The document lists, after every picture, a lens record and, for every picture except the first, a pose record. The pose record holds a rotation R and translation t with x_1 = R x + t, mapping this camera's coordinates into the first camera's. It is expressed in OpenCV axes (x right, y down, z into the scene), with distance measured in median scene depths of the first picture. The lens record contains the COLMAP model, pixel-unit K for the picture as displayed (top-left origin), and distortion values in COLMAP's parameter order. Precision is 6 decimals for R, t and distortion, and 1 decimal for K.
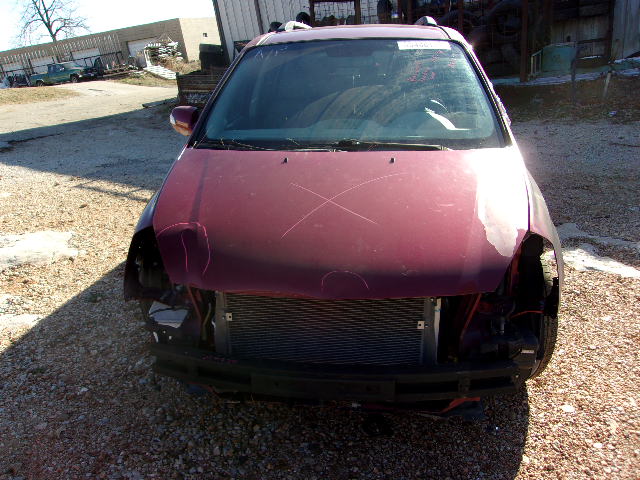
lens RADIAL K [[506.2, 0, 320.0], [0, 506.2, 242.0], [0, 0, 1]] dist [-0.007691, 0.011950]
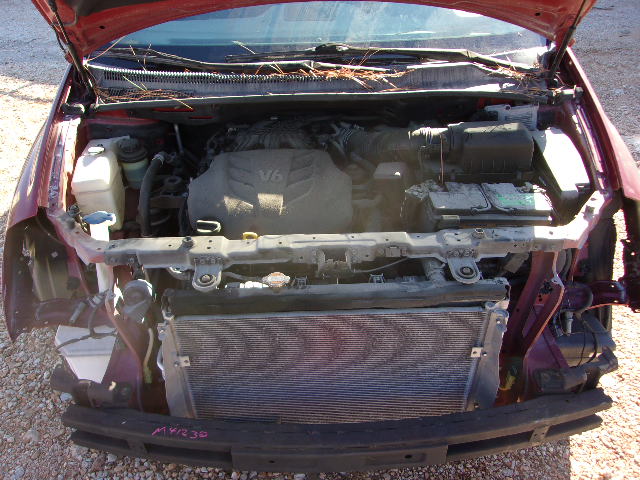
lens RADIAL K [[506.2, 0, 317.8], [0, 506.2, 236.8], [0, 0, 1]] dist [-0.007691, 0.011950]
pose [[0.989467, -0.078466, 0.121646, -0.070252], [0.046462, 0.968030, 0.246495, -0.141108], [-0.137098, -0.238246, 0.961479, 0.356581]]
